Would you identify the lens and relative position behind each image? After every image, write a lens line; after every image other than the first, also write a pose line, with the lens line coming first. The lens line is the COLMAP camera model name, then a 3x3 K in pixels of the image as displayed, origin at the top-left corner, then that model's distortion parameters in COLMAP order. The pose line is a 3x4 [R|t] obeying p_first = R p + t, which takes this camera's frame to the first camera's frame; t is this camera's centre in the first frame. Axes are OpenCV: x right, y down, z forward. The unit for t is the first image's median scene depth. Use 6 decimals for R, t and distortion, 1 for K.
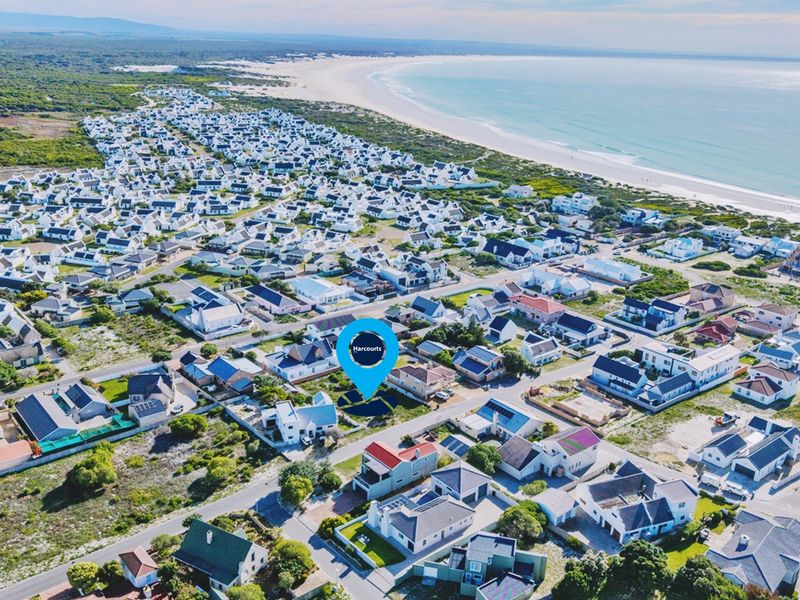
lens RADIAL K [[676.6, 0, 400.0], [0, 676.6, 300.0], [0, 0, 1]] dist [0.036520, -0.041635]
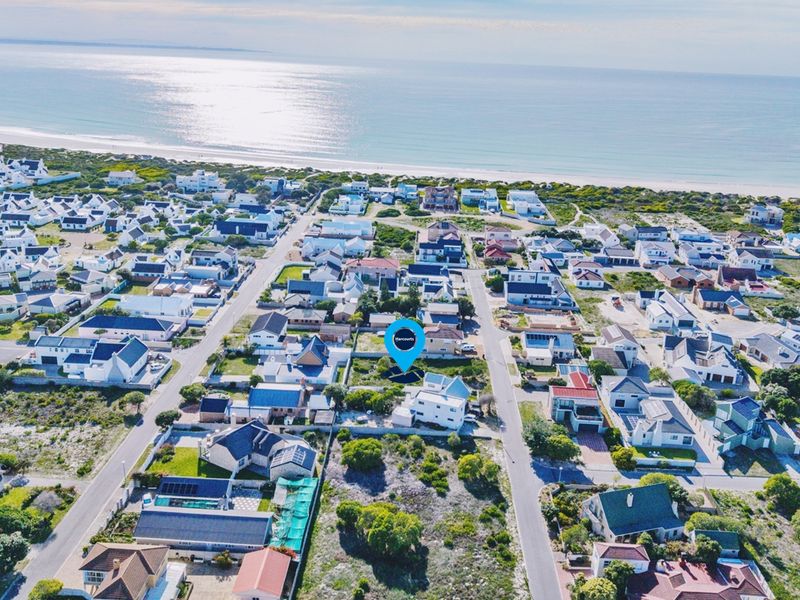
lens RADIAL K [[676.6, 0, 400.0], [0, 676.6, 300.0], [0, 0, 1]] dist [0.036520, -0.041635]
pose [[0.694751, -0.244229, 0.676516, -0.371906], [0.227169, 0.966948, 0.115785, -0.039192], [-0.682434, 0.073241, 0.727269, 0.168256]]
